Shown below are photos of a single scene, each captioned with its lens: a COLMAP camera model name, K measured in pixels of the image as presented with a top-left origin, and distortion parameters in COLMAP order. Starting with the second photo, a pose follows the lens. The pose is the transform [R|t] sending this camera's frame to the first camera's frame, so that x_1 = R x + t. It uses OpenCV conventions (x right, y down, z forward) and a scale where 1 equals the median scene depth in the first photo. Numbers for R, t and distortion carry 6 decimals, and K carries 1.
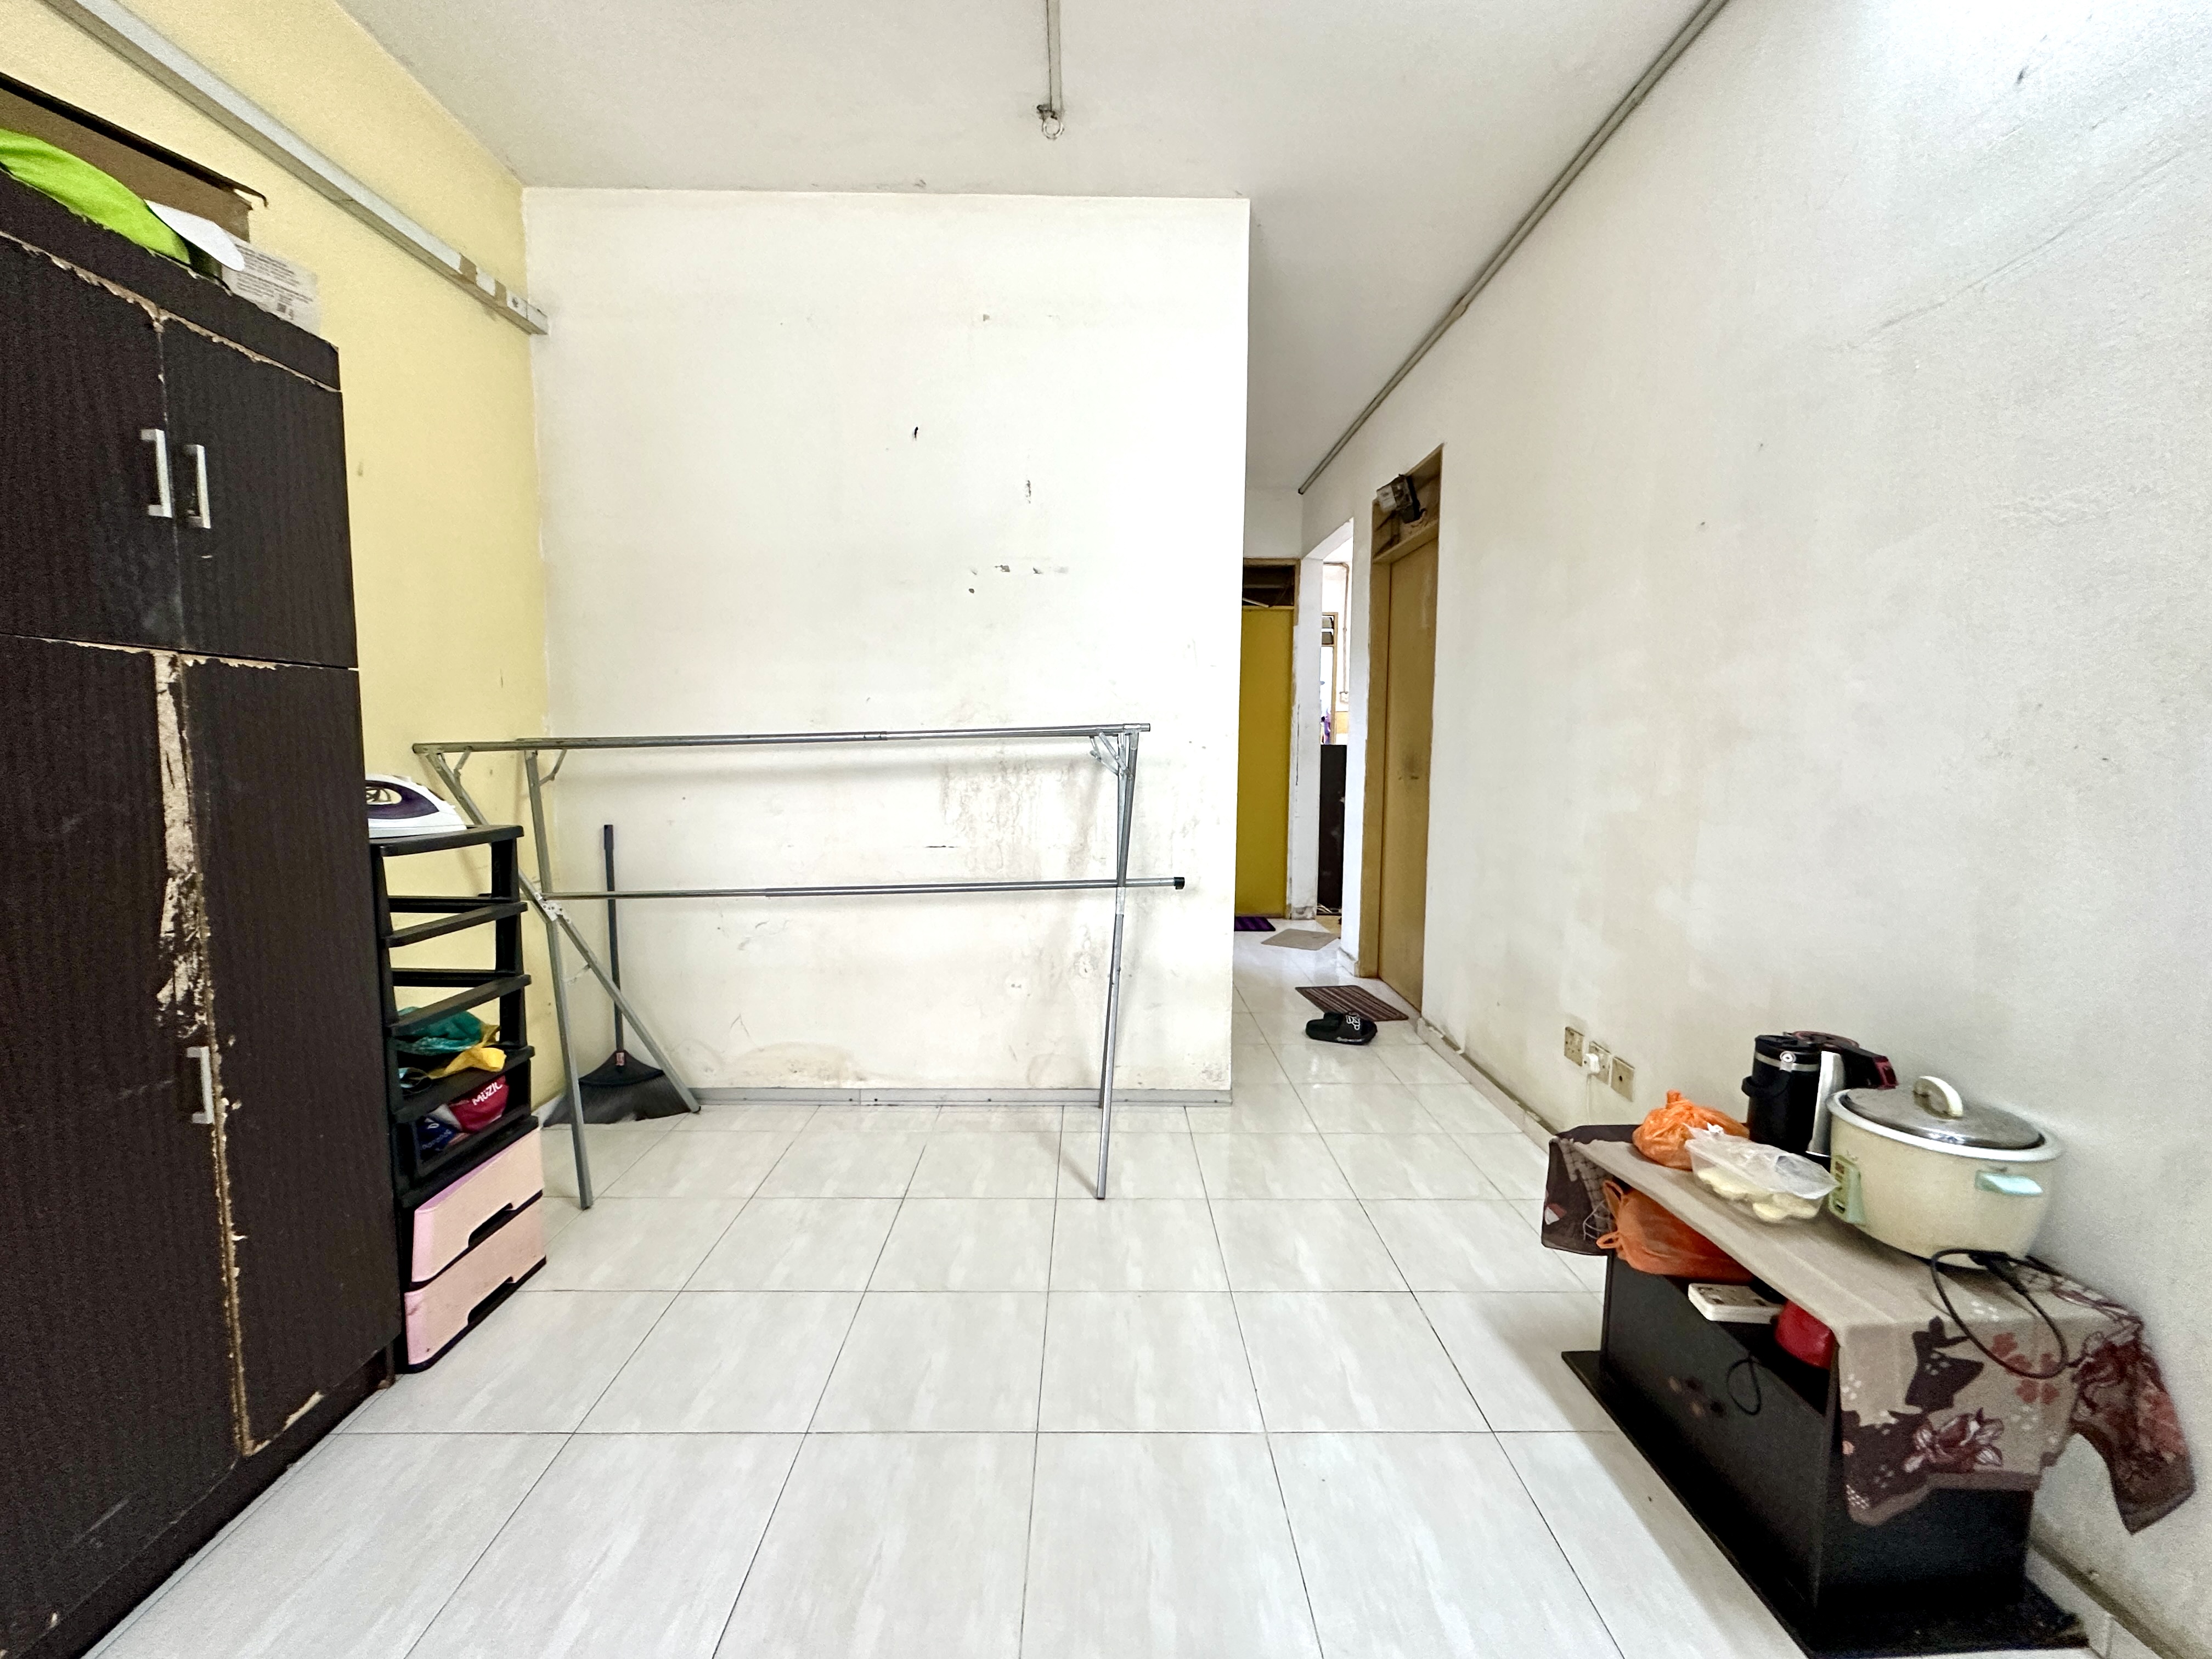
lens RADIAL K [[880.1, 0, 1103.4], [0, 880.1, 826.3], [0, 0, 1]] dist [-0.006089, 0.000848]
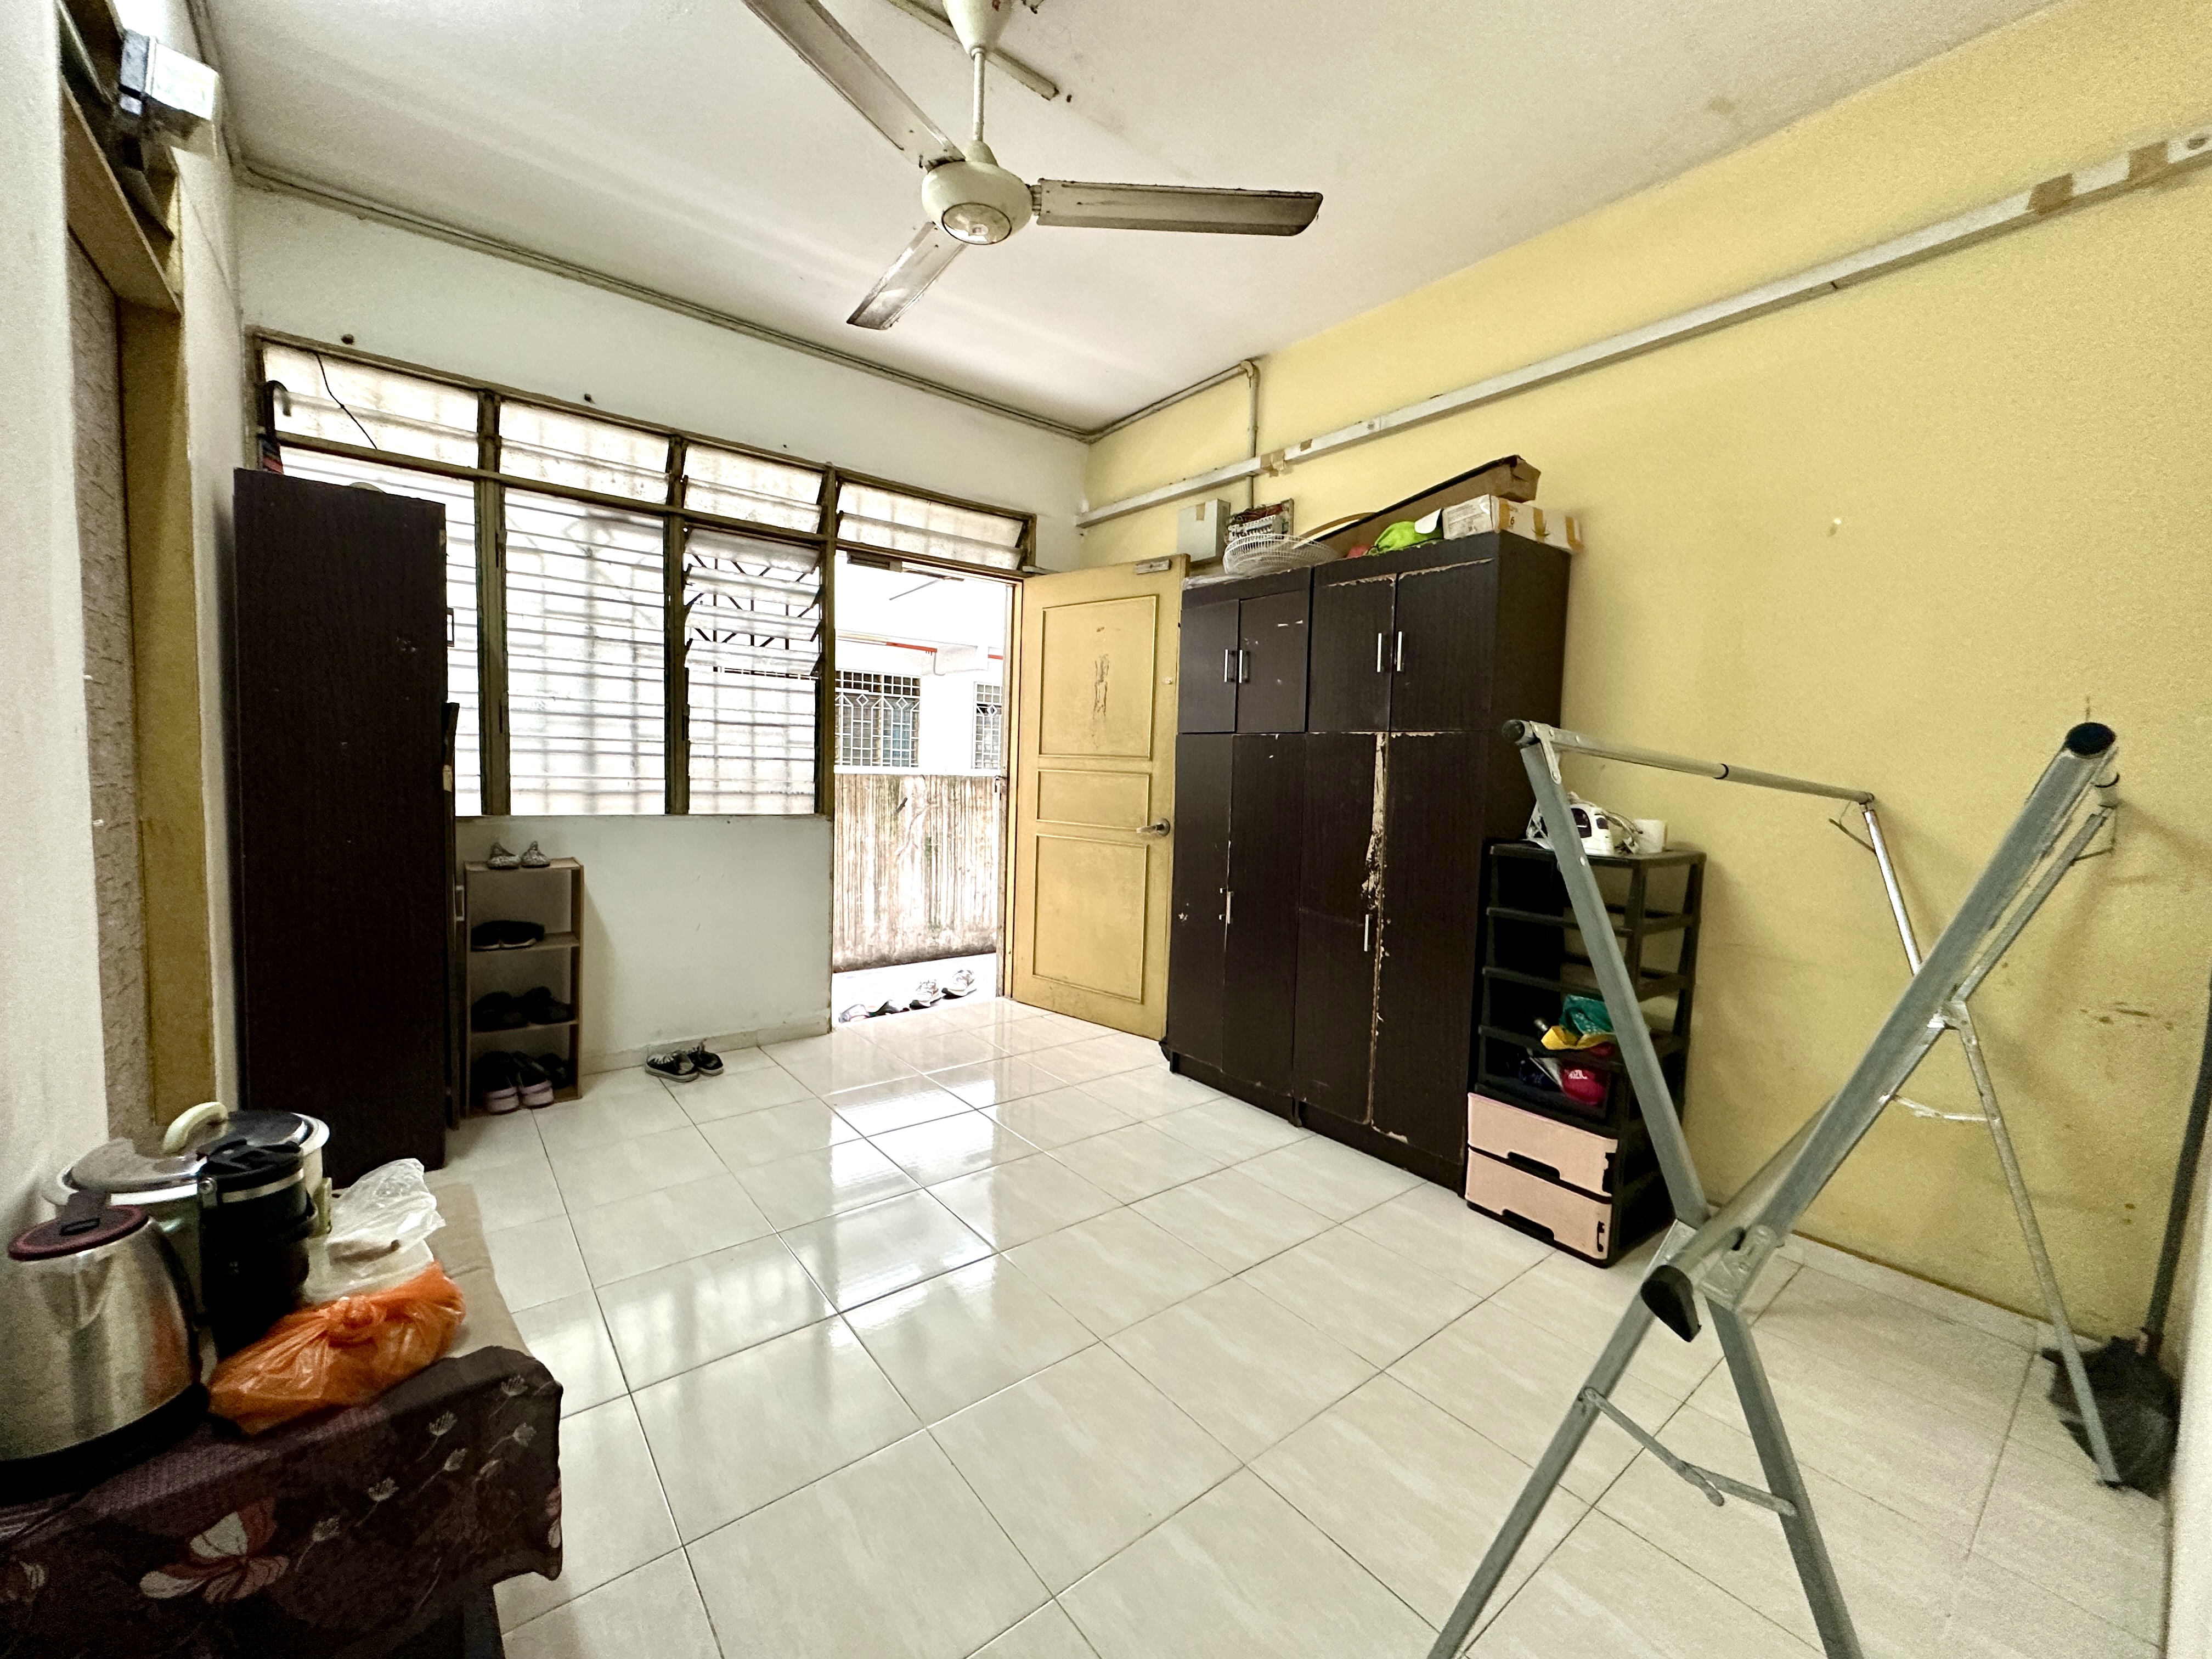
lens RADIAL K [[880.1, 0, 1101.3], [0, 880.1, 826.6], [0, 0, 1]] dist [-0.006089, 0.000848]
pose [[-0.791691, 0.008757, -0.610859, 0.513368], [-0.097288, 0.985330, 0.140213, -0.127463], [0.603126, 0.170434, -0.779225, 1.436727]]
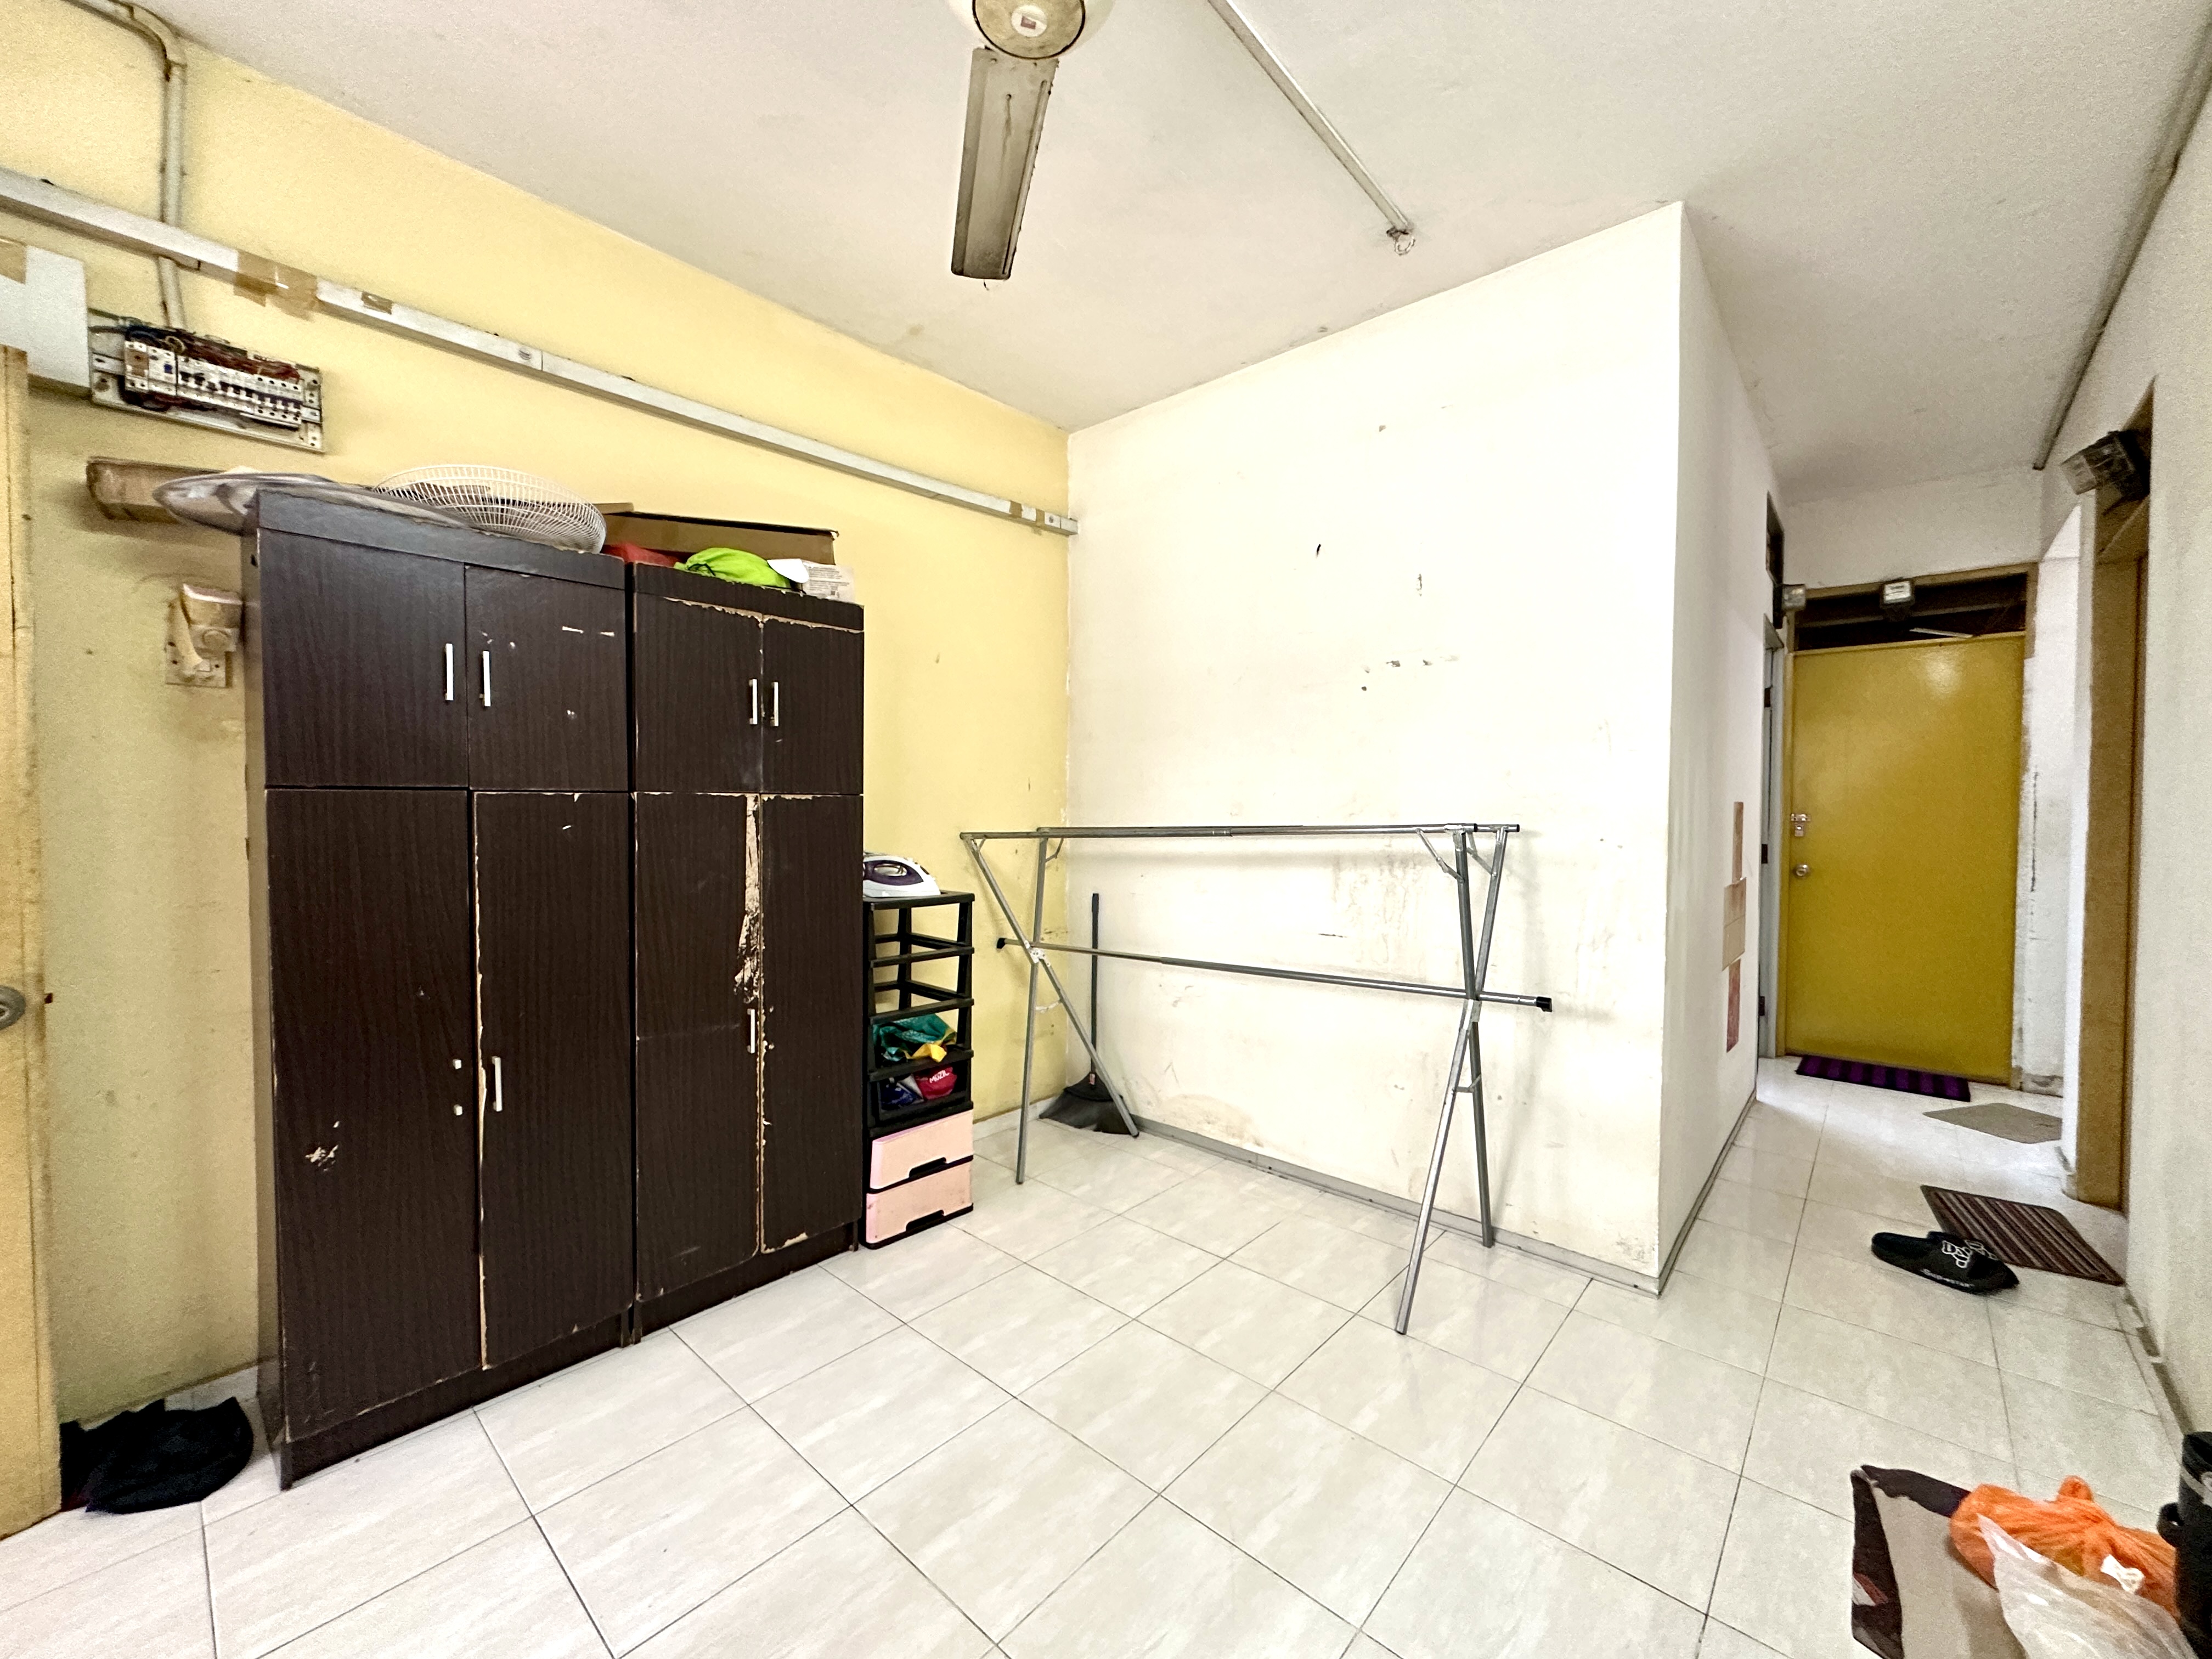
lens RADIAL K [[880.1, 0, 1112.2], [0, 880.1, 825.3], [0, 0, 1]] dist [-0.006089, 0.000848]
pose [[0.735169, 0.012369, -0.677771, 0.477724], [-0.064308, 0.996597, -0.051567, -0.052382], [0.674827, 0.081496, 0.733462, 0.087060]]
